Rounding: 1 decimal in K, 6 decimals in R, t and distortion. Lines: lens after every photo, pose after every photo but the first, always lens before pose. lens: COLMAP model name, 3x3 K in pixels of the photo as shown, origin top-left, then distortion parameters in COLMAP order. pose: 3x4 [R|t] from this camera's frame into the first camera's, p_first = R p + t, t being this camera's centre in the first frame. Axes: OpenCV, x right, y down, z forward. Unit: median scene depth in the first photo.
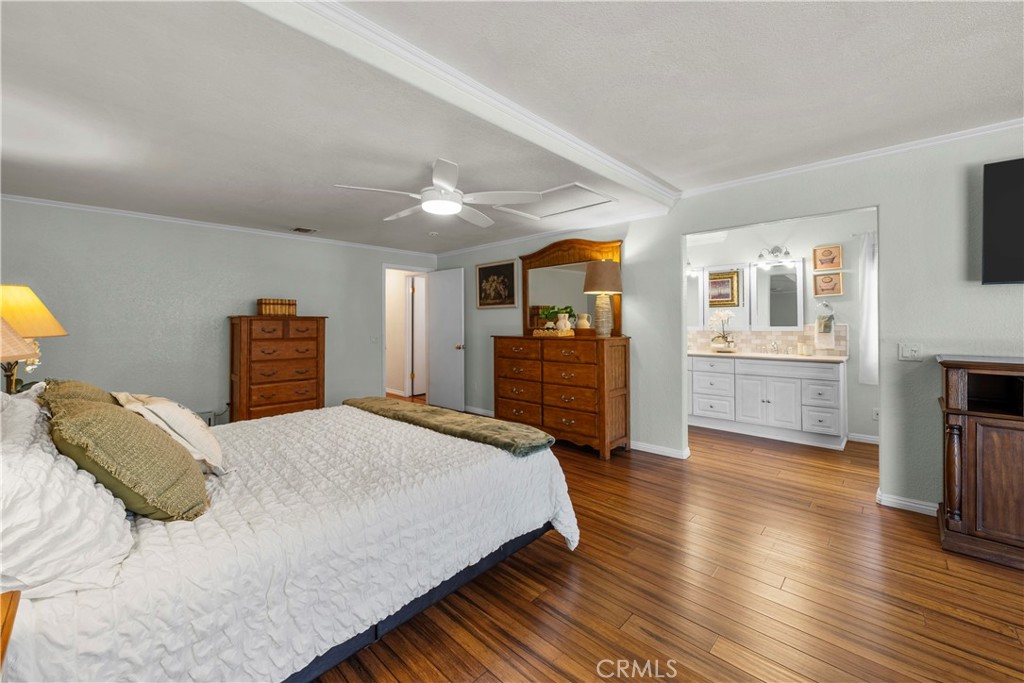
lens RADIAL K [[398.6, 0, 515.4], [0, 398.6, 327.5], [0, 0, 1]] dist [-0.000119, -0.000051]
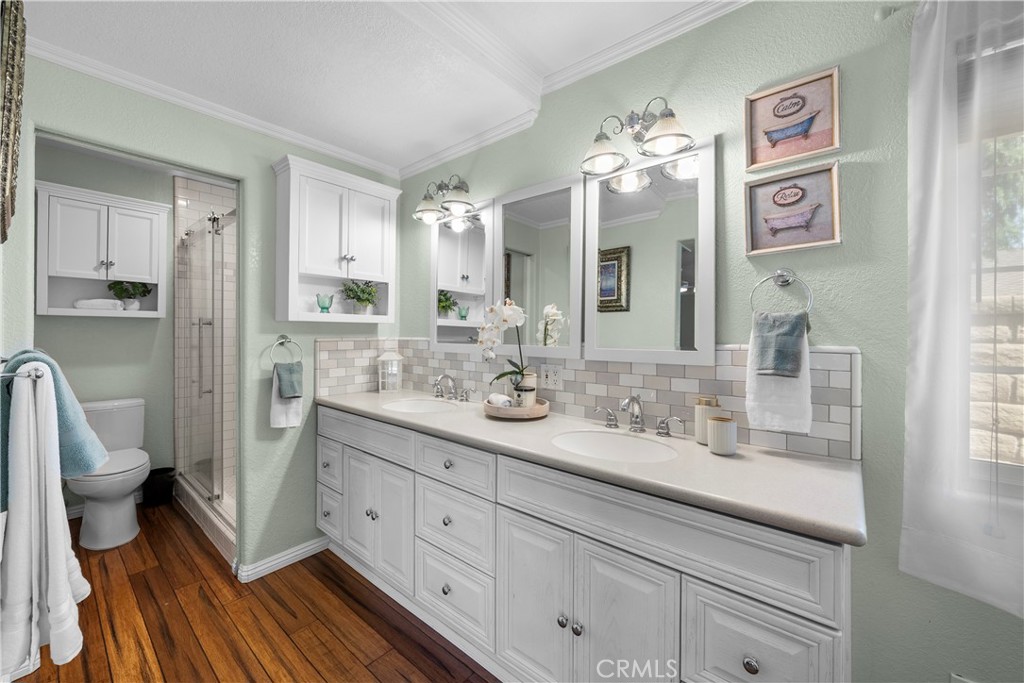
lens RADIAL K [[398.6, 0, 510.9], [0, 398.6, 339.0], [0, 0, 1]] dist [-0.000119, -0.000051]
pose [[0.996980, 0.026037, 0.073169, 0.550003], [-0.025181, 0.999604, -0.012586, -0.004520], [-0.073468, 0.010705, 0.997240, 0.711332]]
